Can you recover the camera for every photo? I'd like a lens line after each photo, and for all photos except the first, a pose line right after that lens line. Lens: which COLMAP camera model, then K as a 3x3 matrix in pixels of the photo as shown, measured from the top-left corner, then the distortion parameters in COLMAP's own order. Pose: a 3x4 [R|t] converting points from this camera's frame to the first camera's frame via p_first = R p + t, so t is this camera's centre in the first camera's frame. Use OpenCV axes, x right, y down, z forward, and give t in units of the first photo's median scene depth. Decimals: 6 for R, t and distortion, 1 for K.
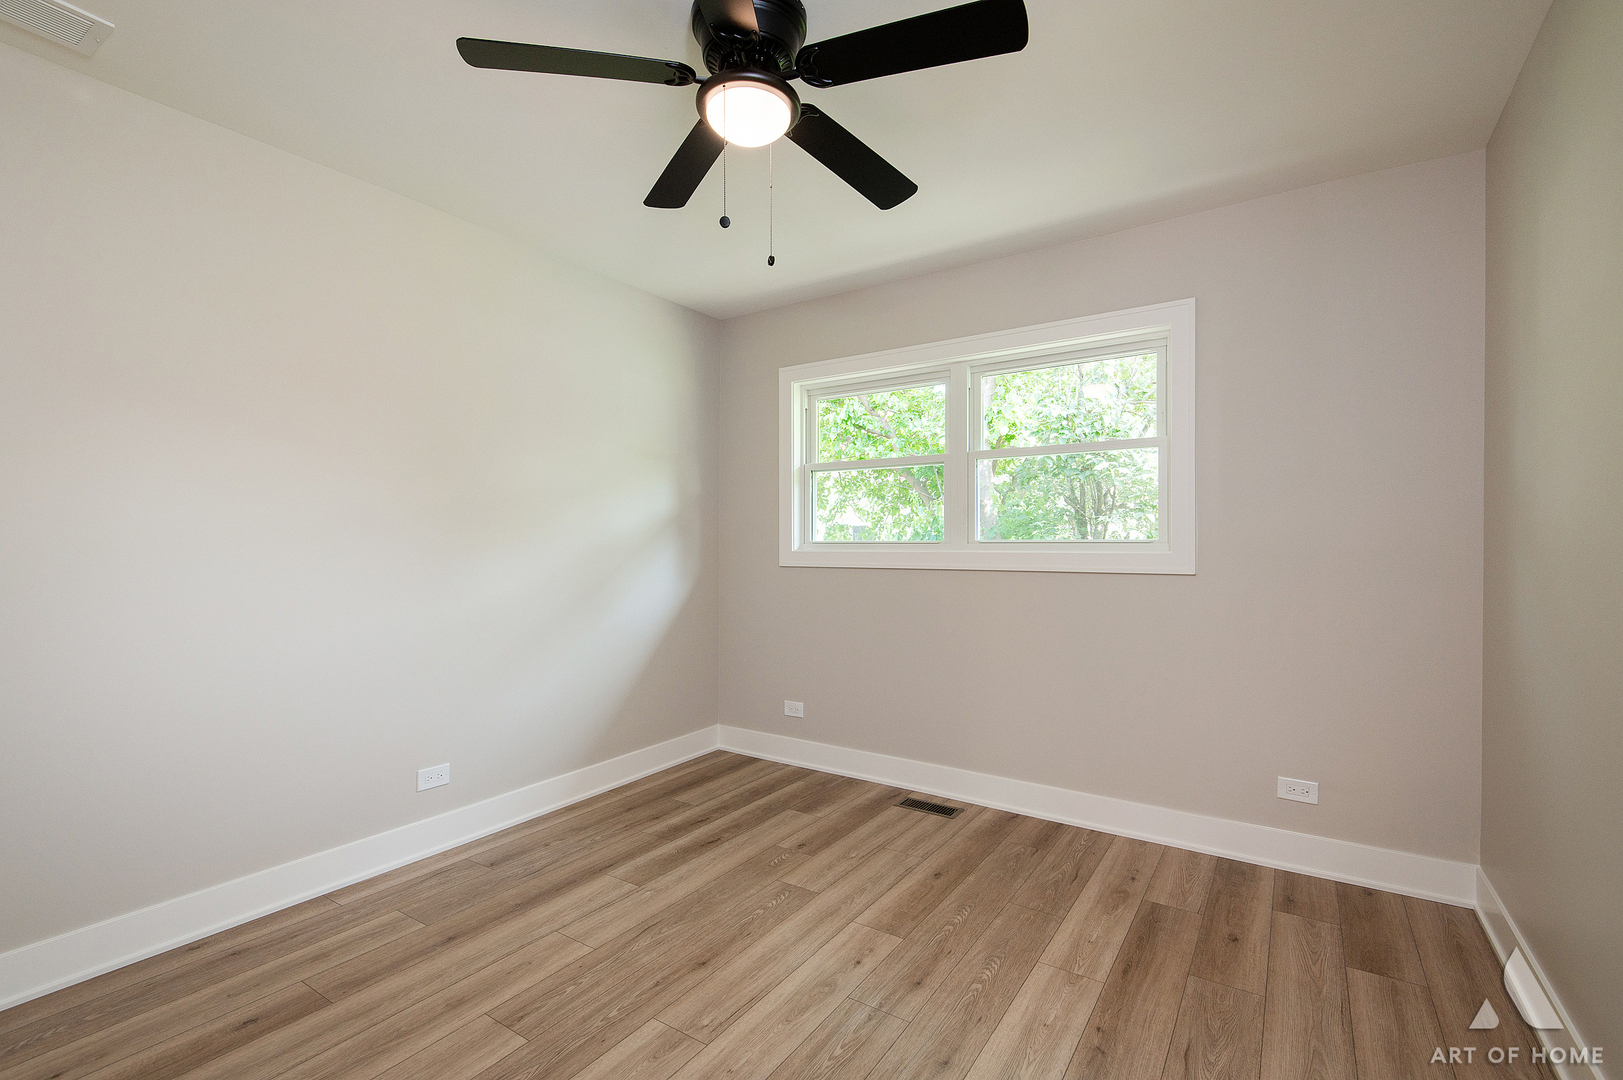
lens RADIAL K [[744.7, 0, 801.8], [0, 744.7, 536.4], [0, 0, 1]] dist [0.000495, -0.000375]
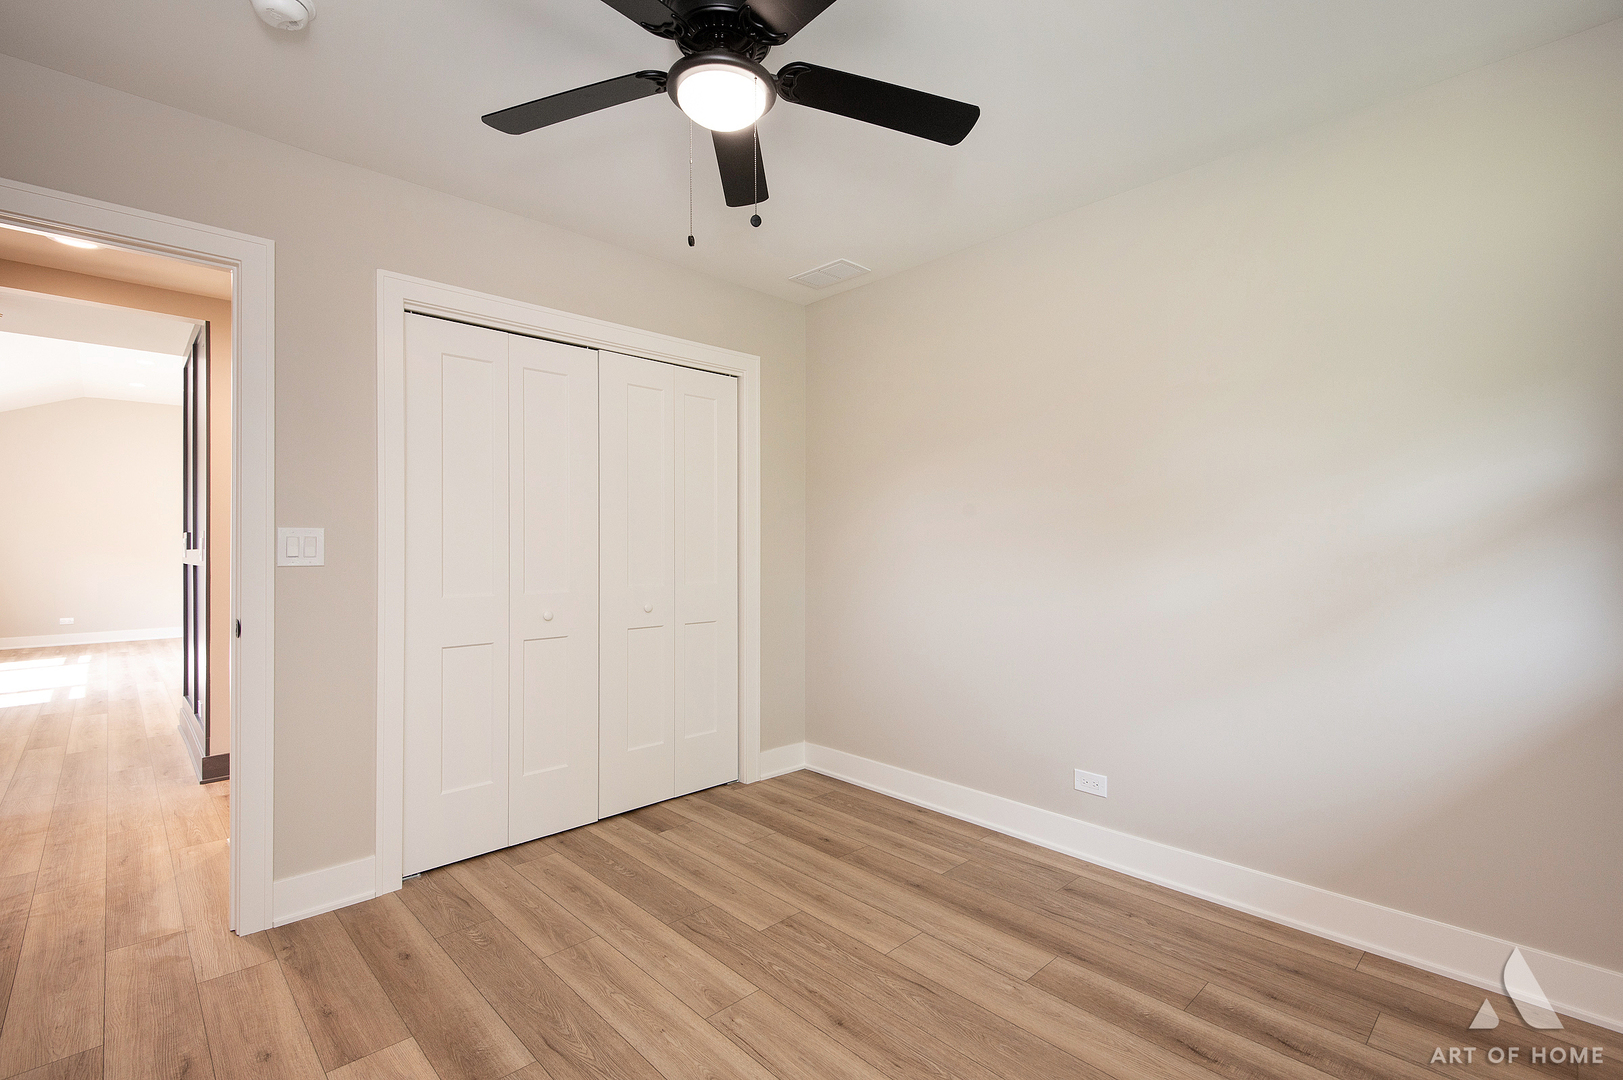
lens RADIAL K [[744.7, 0, 801.8], [0, 744.7, 536.4], [0, 0, 1]] dist [0.000495, -0.000375]
pose [[-0.229976, -0.008199, -0.973162, 0.686644], [0.001711, 0.999960, -0.008830, 0.015149], [0.973195, -0.003696, -0.229953, 1.098691]]
